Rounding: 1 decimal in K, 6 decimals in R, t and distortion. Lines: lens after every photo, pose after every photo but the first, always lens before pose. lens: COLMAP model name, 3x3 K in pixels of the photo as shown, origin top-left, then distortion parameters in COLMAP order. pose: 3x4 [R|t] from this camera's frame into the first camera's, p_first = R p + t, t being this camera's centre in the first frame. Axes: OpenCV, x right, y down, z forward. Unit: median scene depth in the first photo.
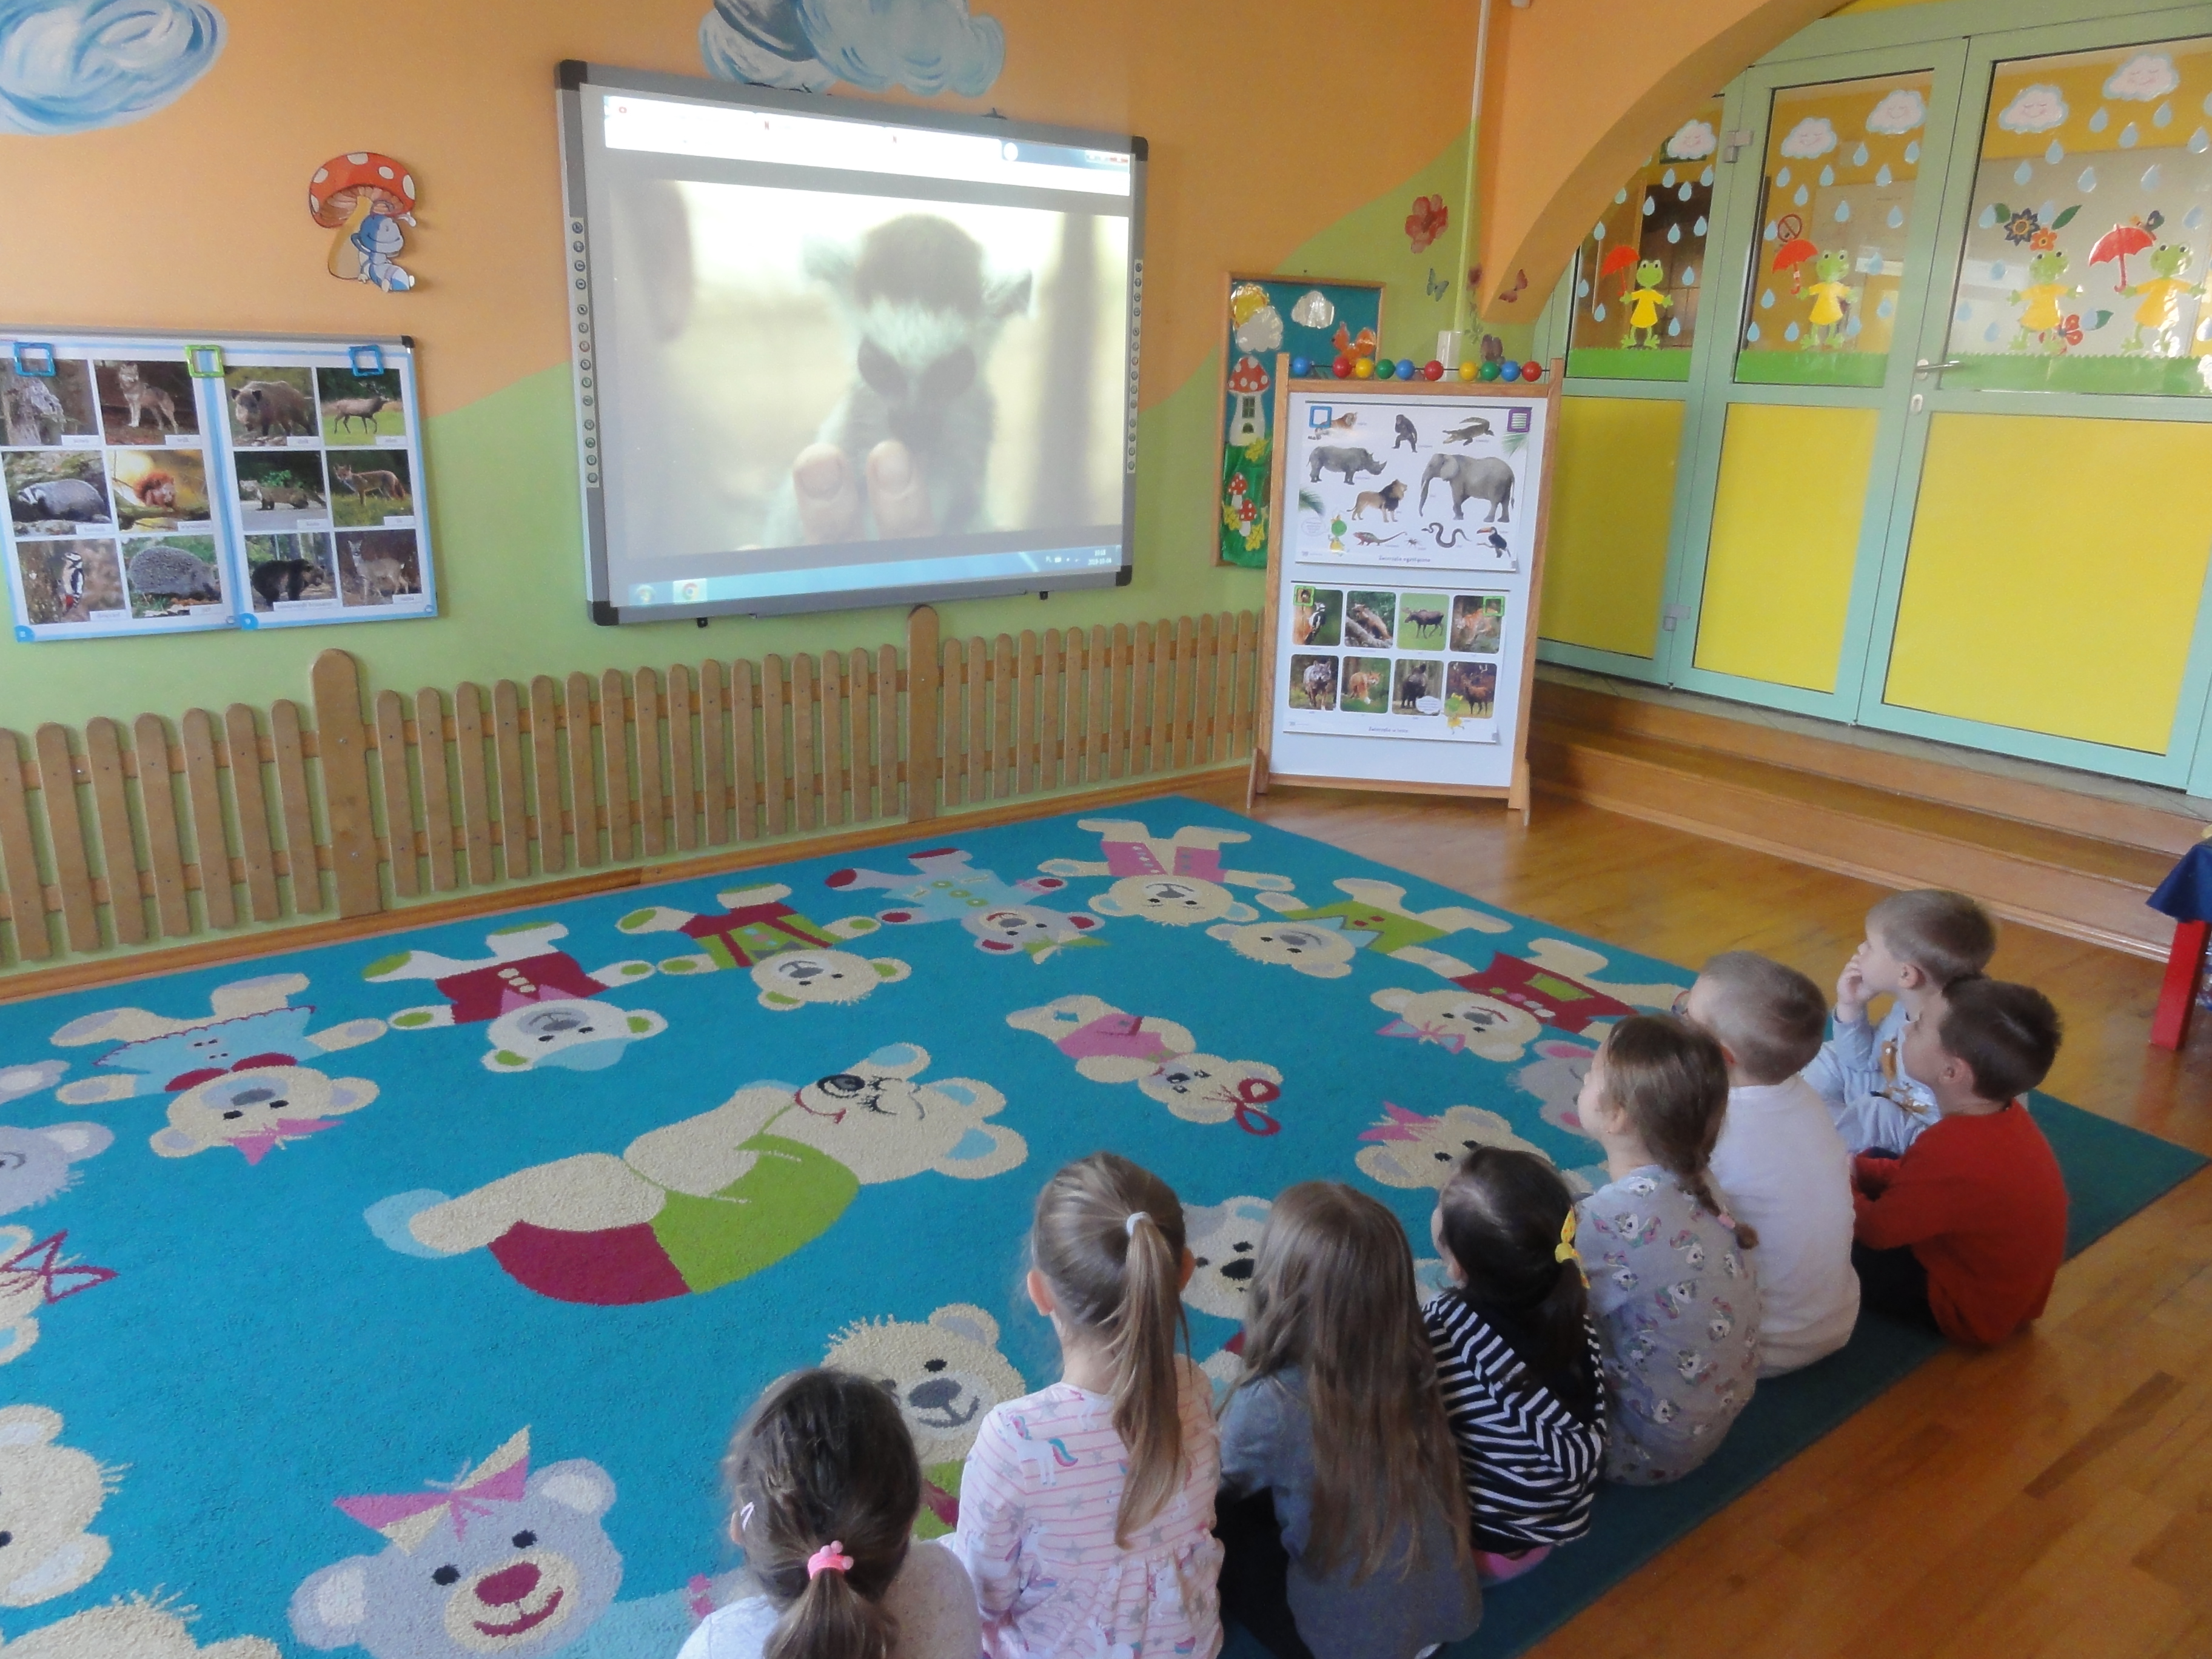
lens RADIAL K [[1576.7, 0, 1096.0], [0, 1576.7, 827.2], [0, 0, 1]] dist [0.007332, -0.000653]
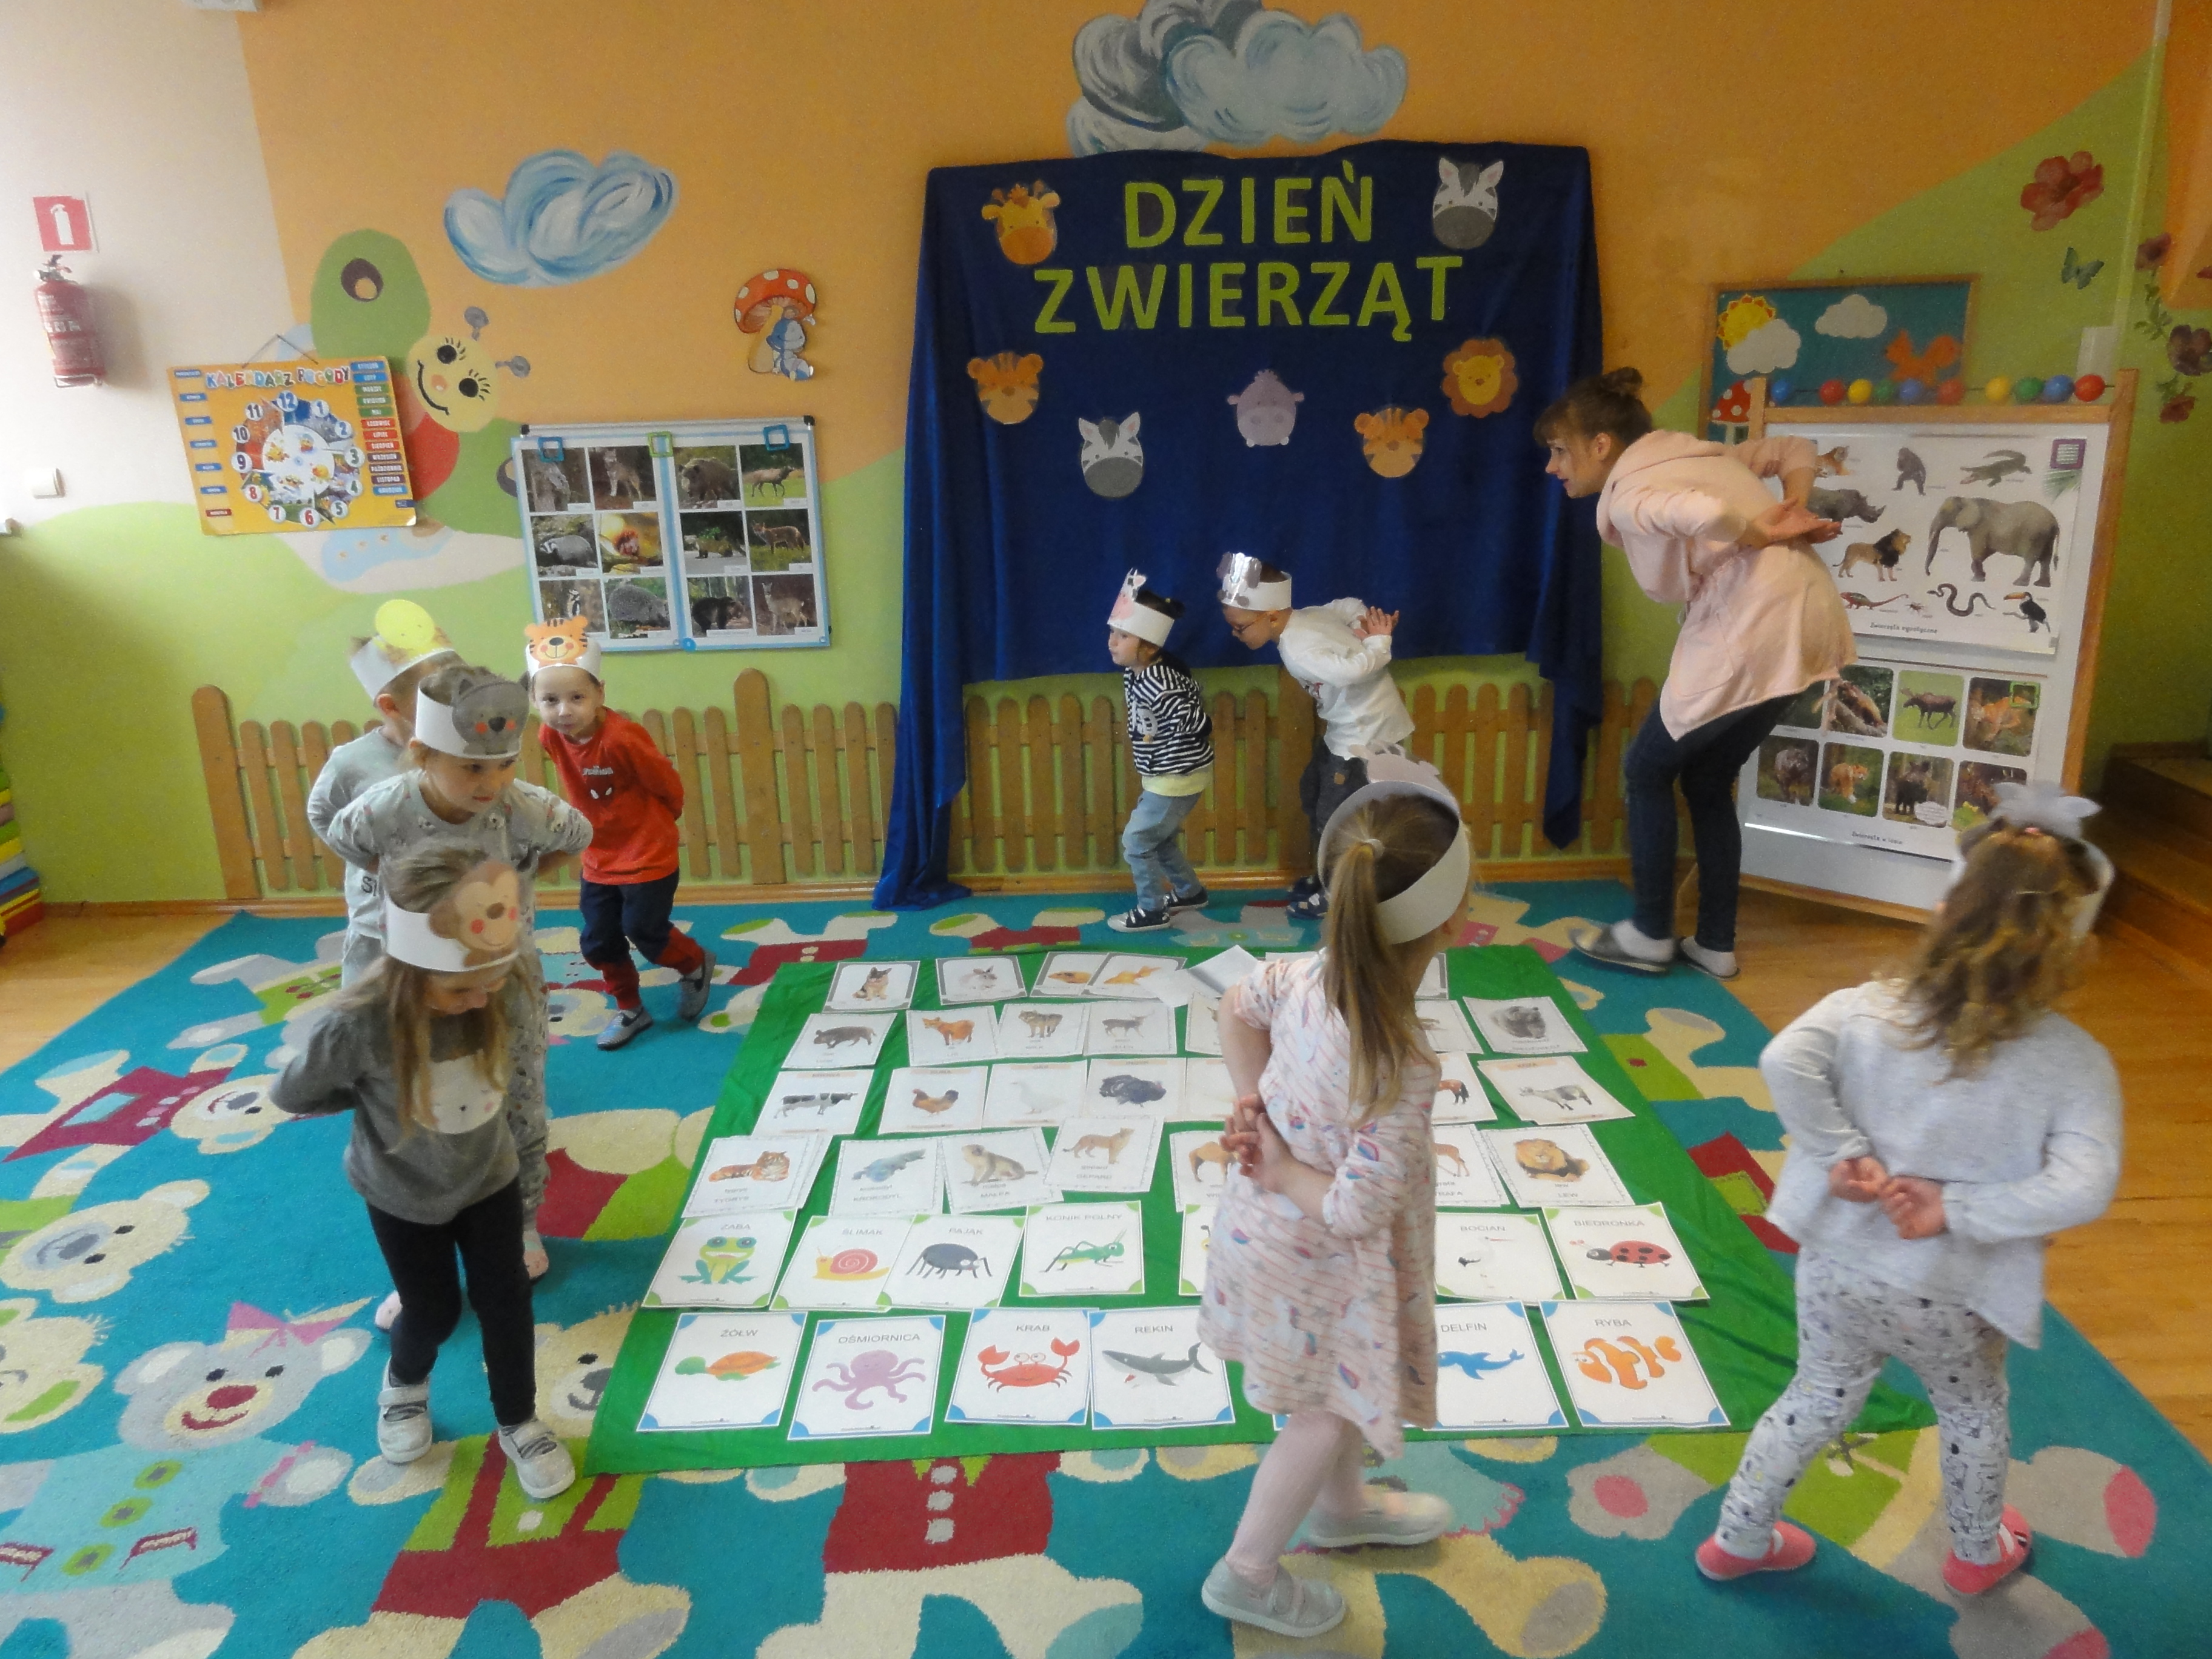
lens RADIAL K [[1576.7, 0, 1110.3], [0, 1576.7, 826.4], [0, 0, 1]] dist [0.007332, -0.000653]
pose [[0.798998, 0.123811, -0.588449, 0.490234], [-0.120284, 0.991704, 0.045334, -0.080280], [0.589180, 0.034559, 0.807262, 0.168866]]
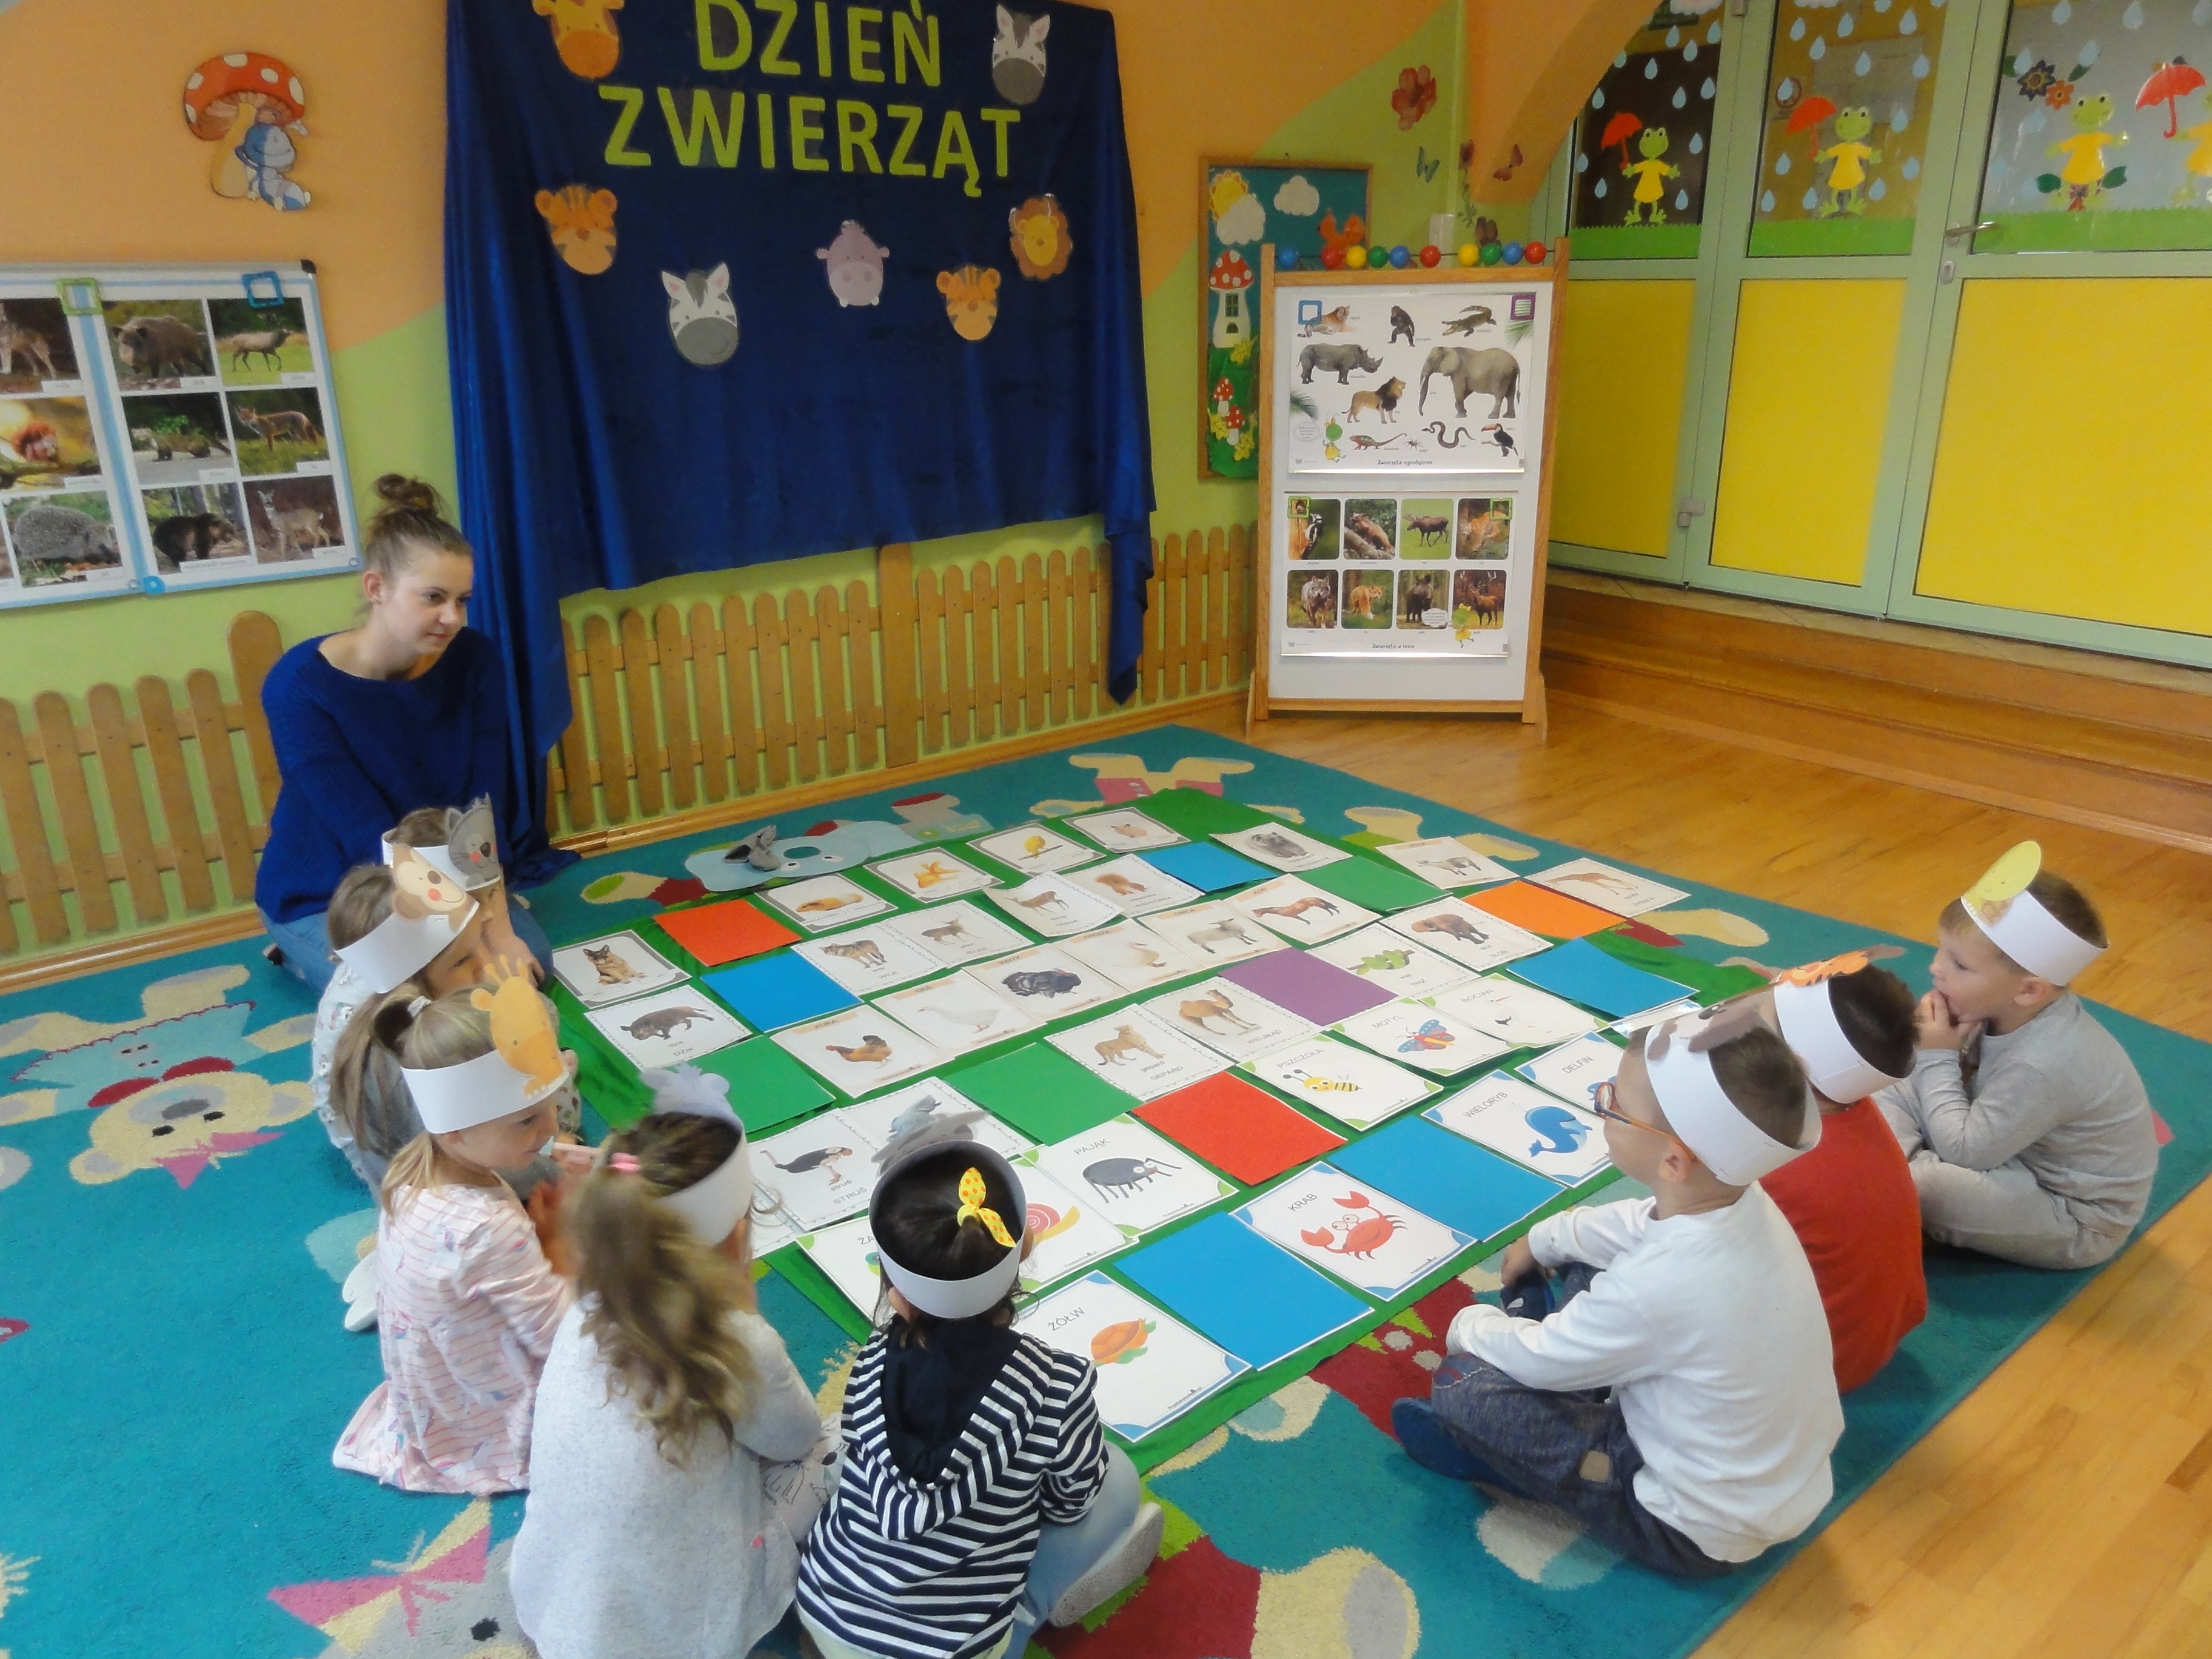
lens RADIAL K [[1576.7, 0, 1098.2], [0, 1576.7, 827.8], [0, 0, 1]] dist [0.007332, -0.000653]
pose [[0.998977, -0.044577, 0.007543, -0.004546], [0.044140, 0.997746, 0.050545, -0.011876], [-0.009779, -0.050160, 0.998693, 0.073636]]
